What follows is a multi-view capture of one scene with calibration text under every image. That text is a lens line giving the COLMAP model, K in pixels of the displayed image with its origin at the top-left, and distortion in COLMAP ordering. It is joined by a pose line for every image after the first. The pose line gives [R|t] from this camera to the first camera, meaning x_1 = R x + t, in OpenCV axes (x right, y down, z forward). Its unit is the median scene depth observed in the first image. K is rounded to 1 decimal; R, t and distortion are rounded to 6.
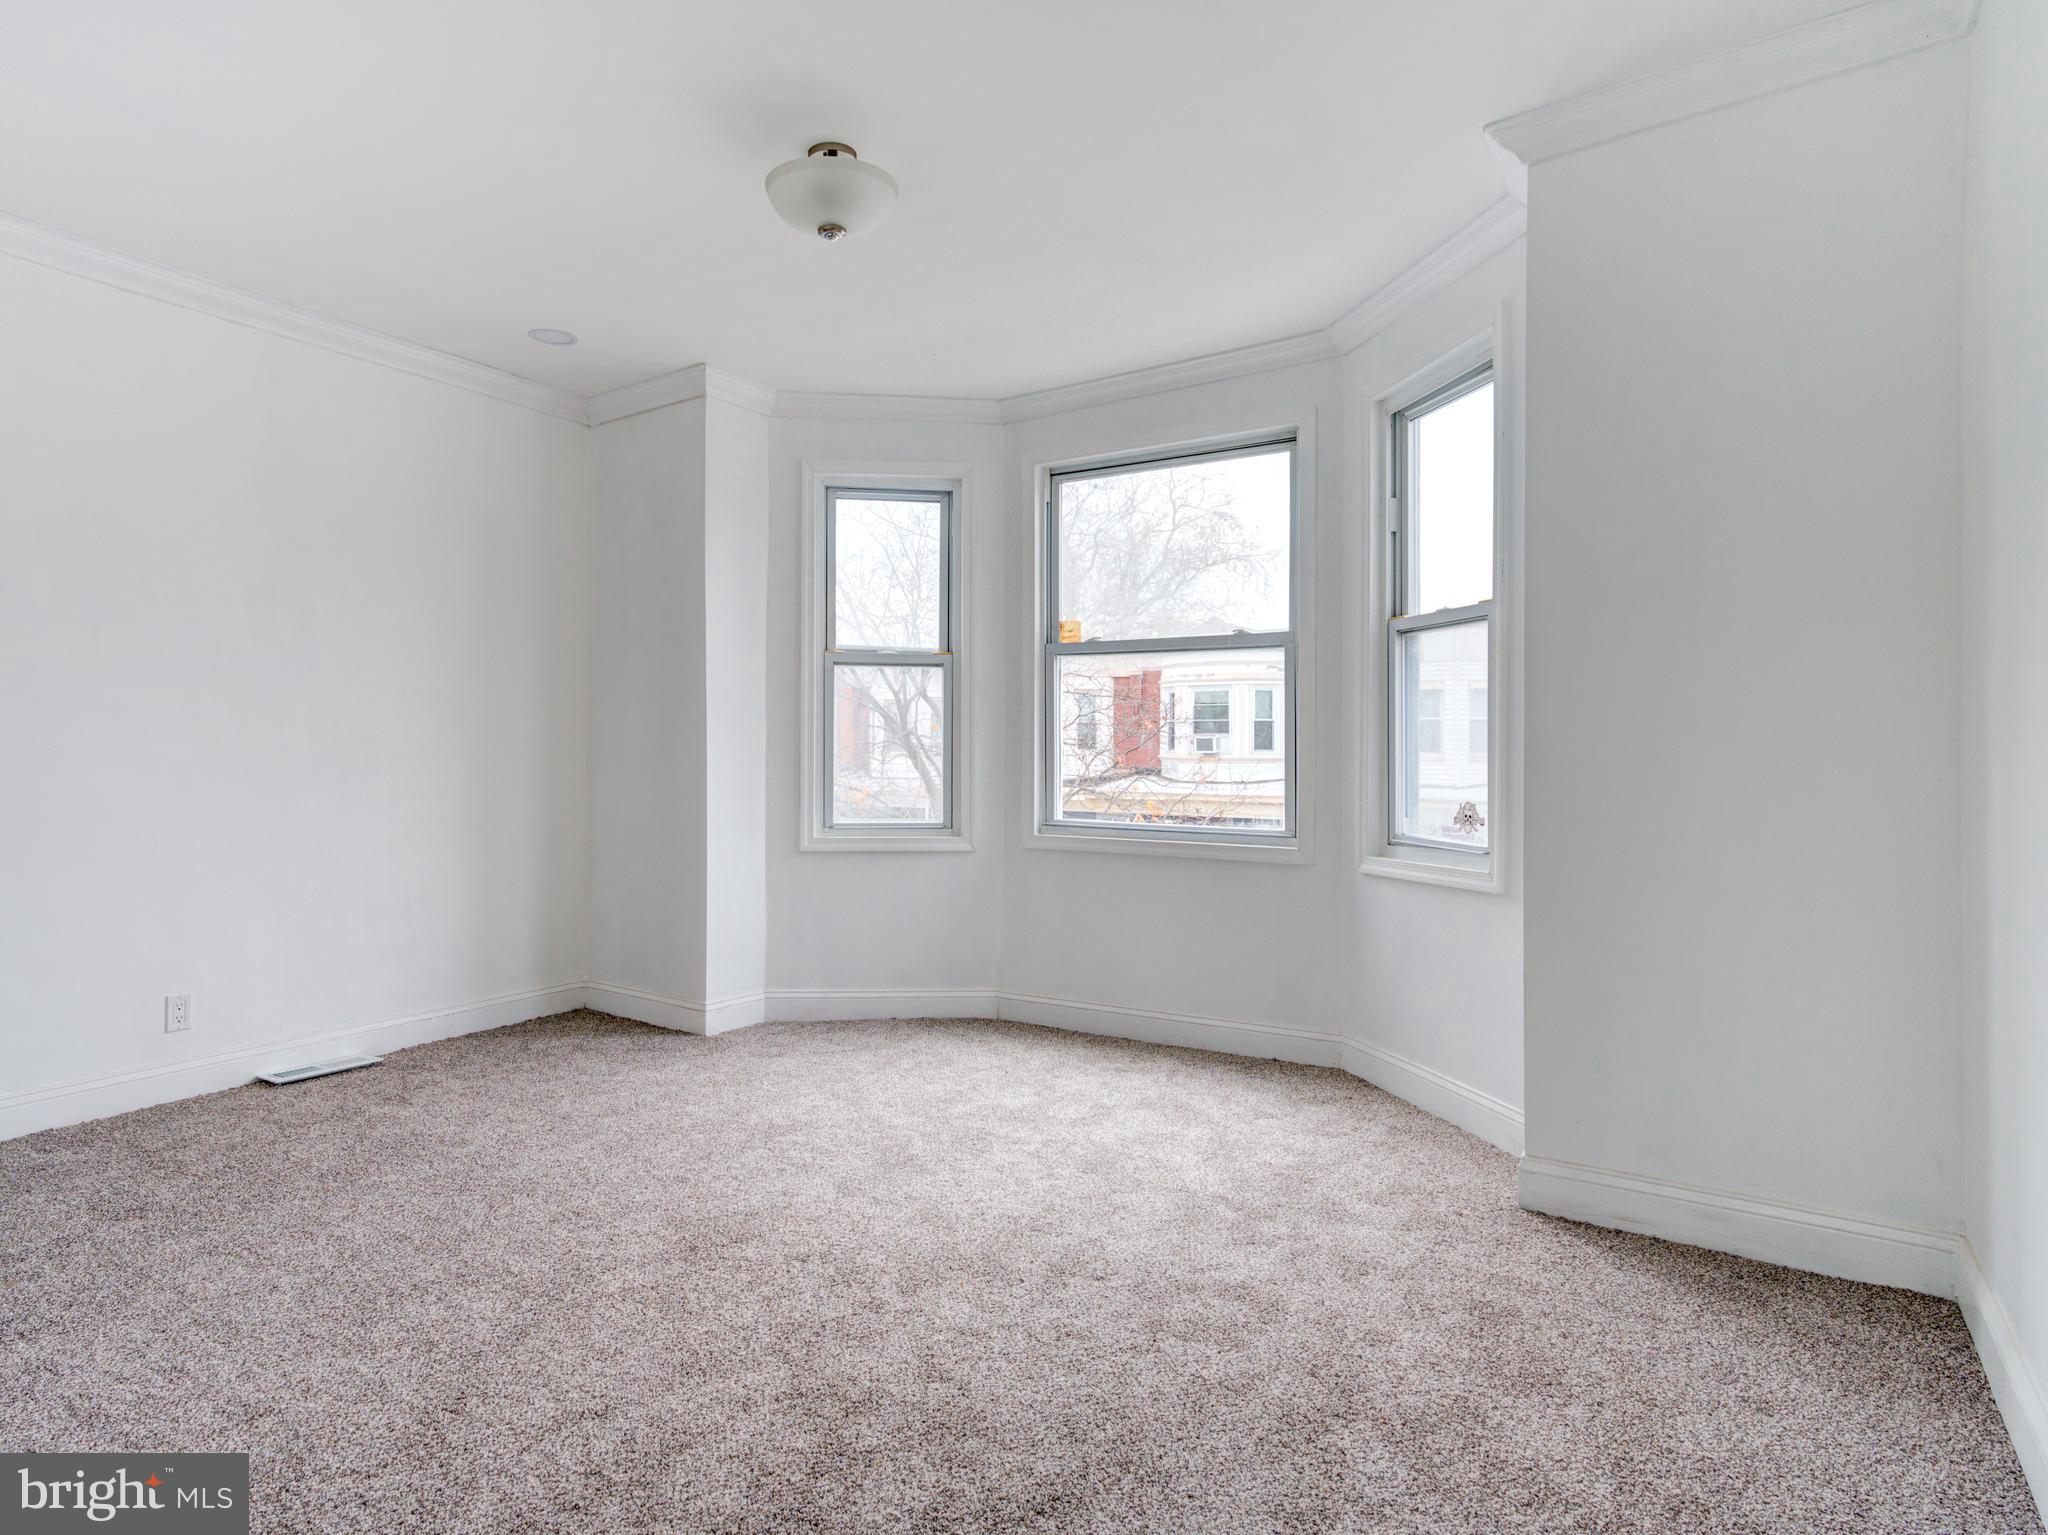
lens RADIAL K [[1081.4, 0, 1023.5], [0, 1081.4, 747.2], [0, 0, 1]] dist [0.025048, 0.001015]
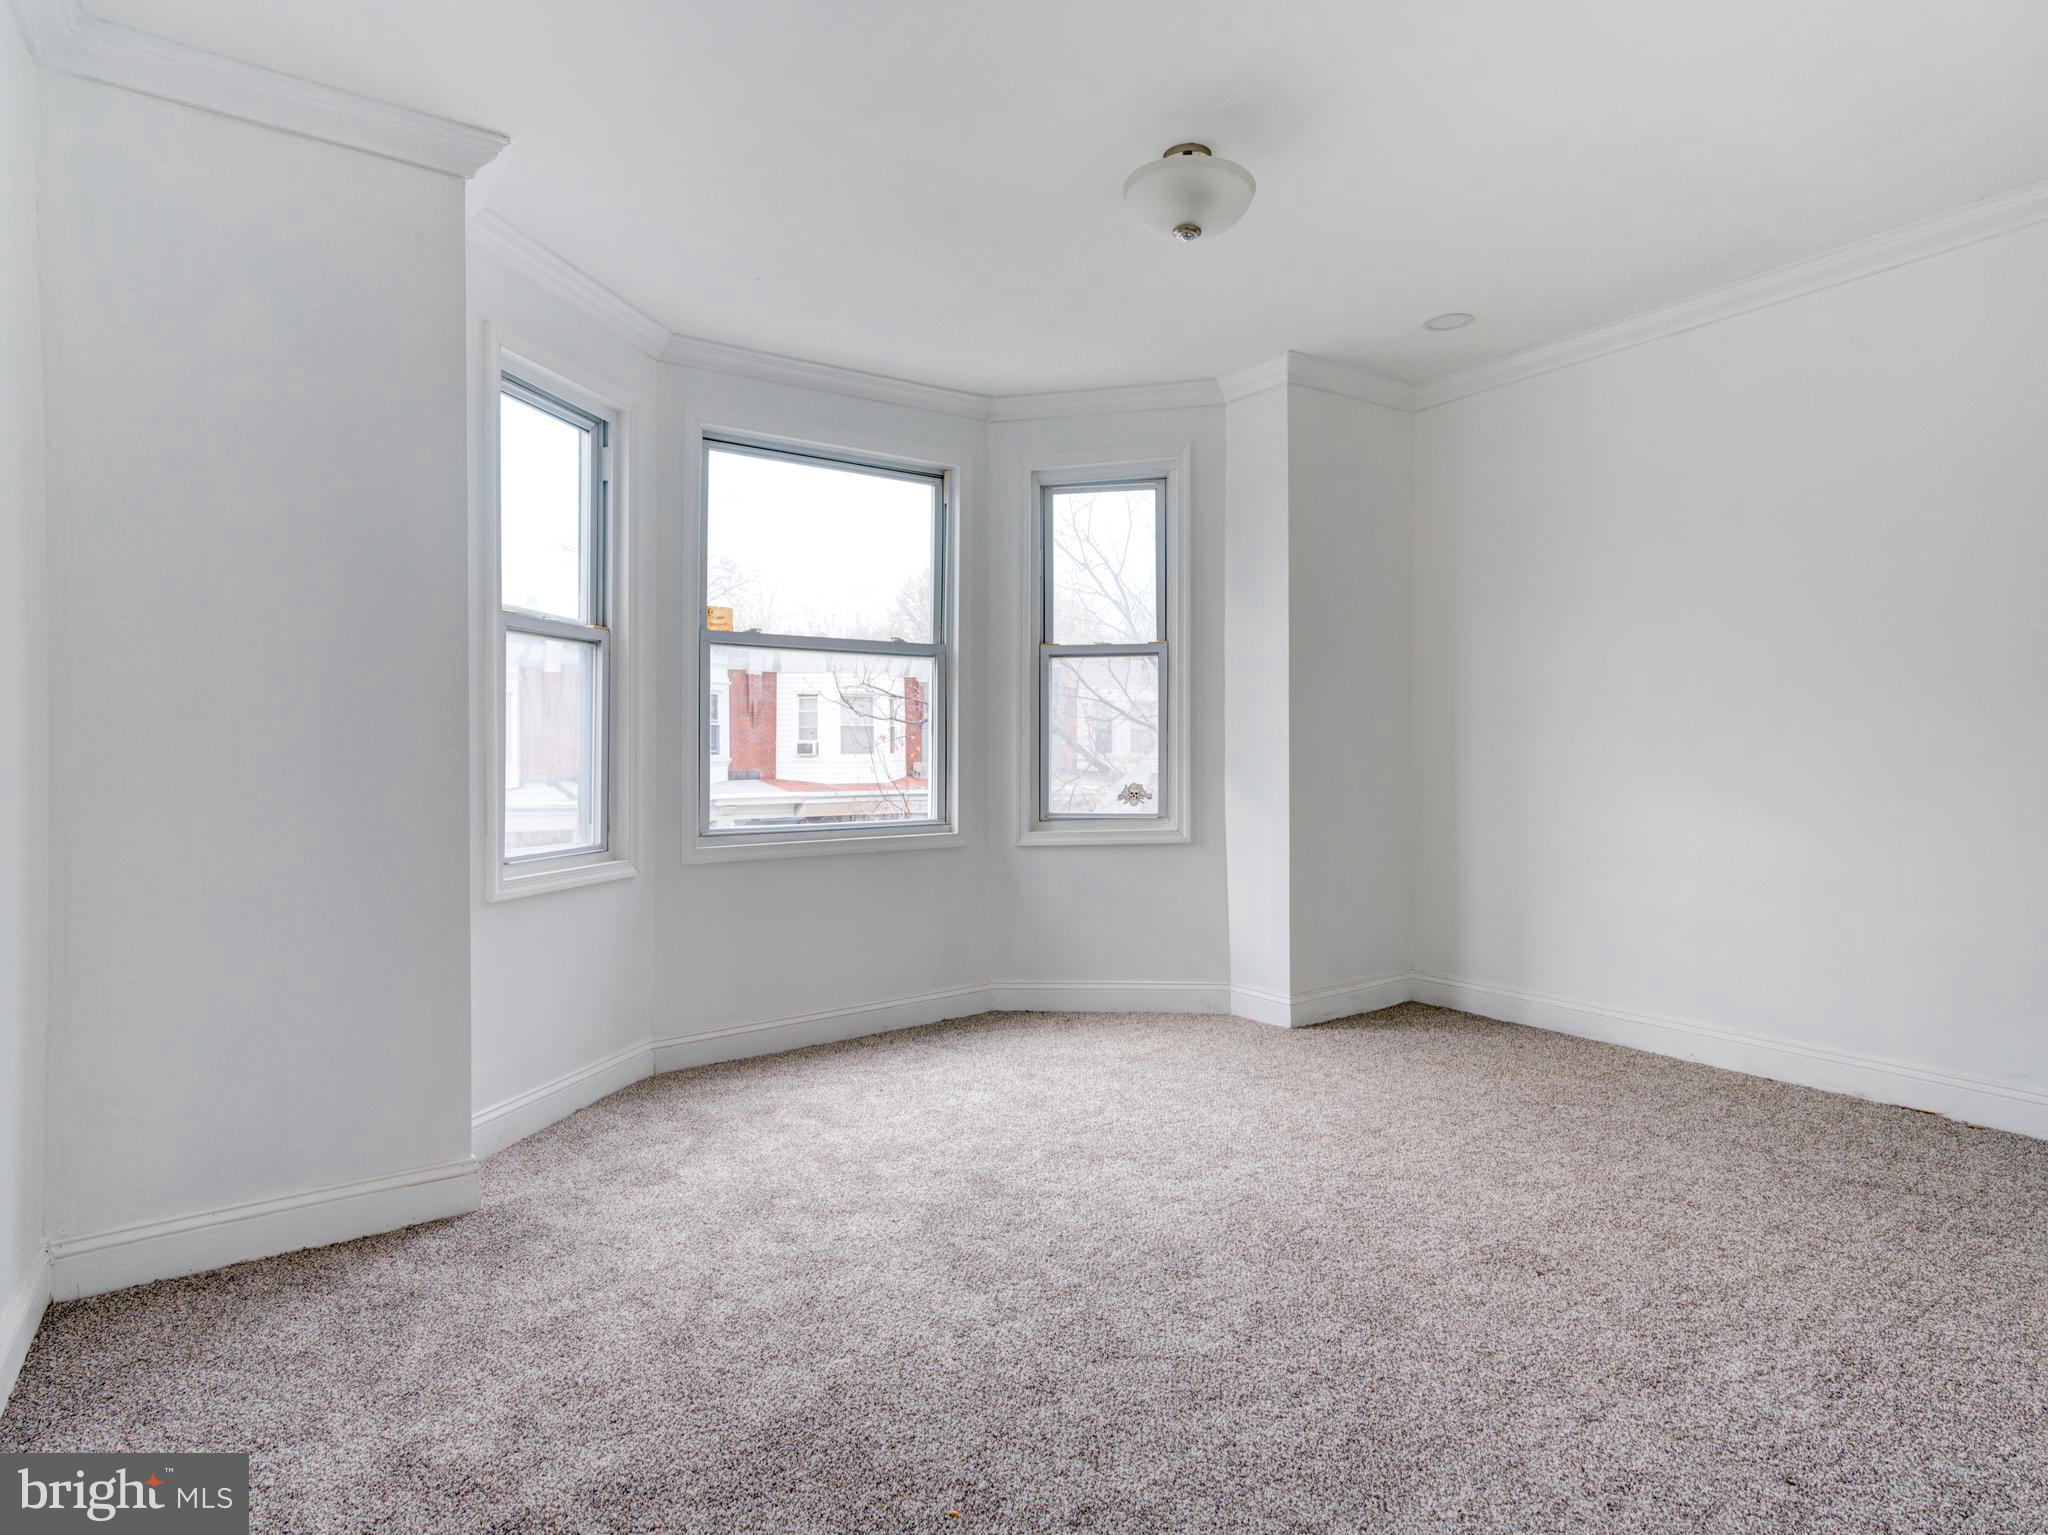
lens RADIAL K [[999.6, 0, 1079.1], [0, 999.6, 757.4], [0, 0, 1]] dist [0.001239, 0.000170]
pose [[0.416335, -0.014379, 0.909098, -0.707769], [0.007677, 0.999895, 0.012299, 0.000399], [-0.909179, 0.001859, 0.416401, 0.465015]]
